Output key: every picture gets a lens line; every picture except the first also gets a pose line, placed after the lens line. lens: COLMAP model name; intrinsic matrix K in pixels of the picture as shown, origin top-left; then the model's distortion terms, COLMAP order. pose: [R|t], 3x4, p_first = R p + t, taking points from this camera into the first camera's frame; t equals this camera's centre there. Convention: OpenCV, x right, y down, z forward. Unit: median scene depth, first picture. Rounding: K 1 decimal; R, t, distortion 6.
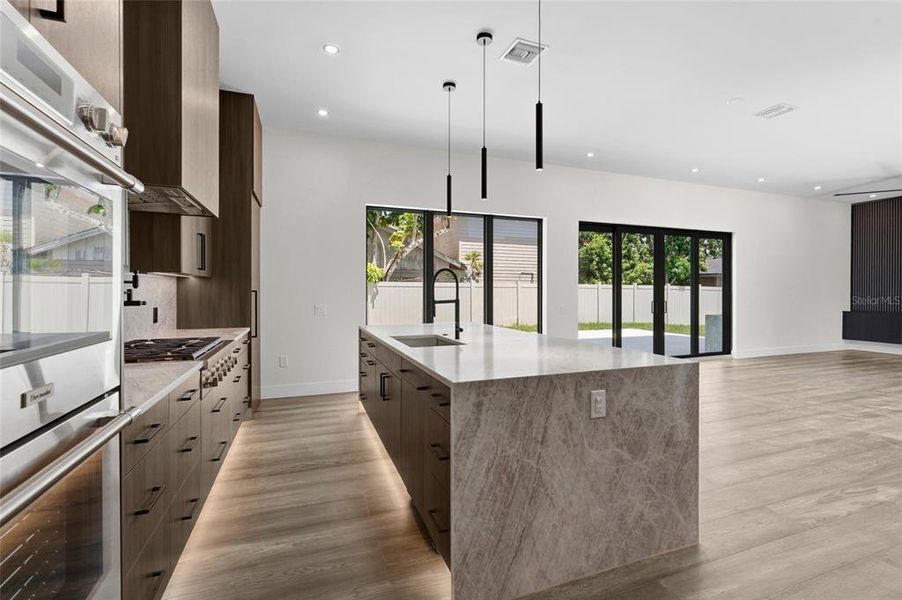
lens RADIAL K [[407.8, 0, 447.2], [0, 407.8, 295.4], [0, 0, 1]] dist [0.001220, 0.000256]
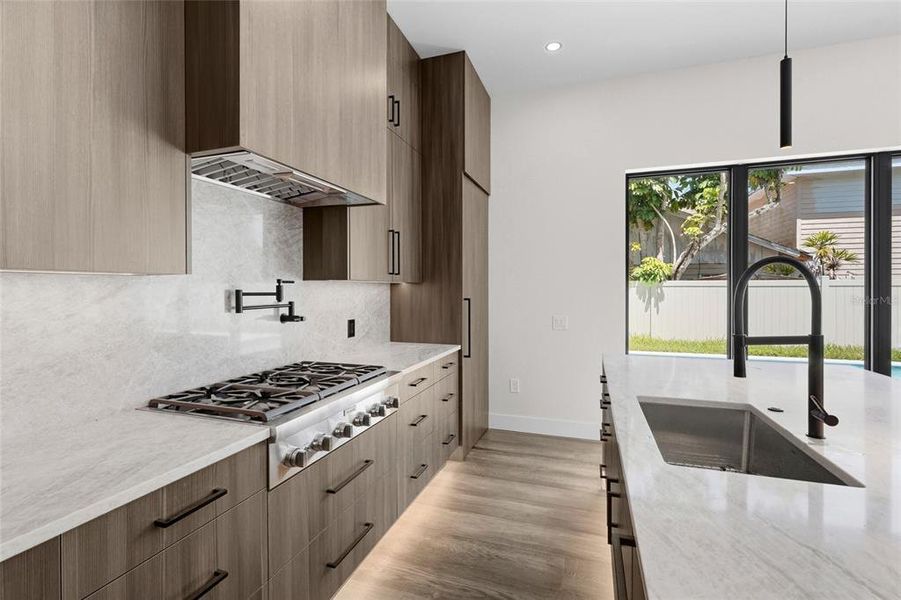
lens RADIAL K [[407.4, 0, 453.6], [0, 407.4, 292.6], [0, 0, 1]] dist [0.001220, 0.000256]
pose [[0.786223, 0.001092, -0.617942, -0.001532], [-0.003086, 0.999993, -0.002160, -0.007131], [0.617935, 0.003605, 0.786221, 0.120634]]
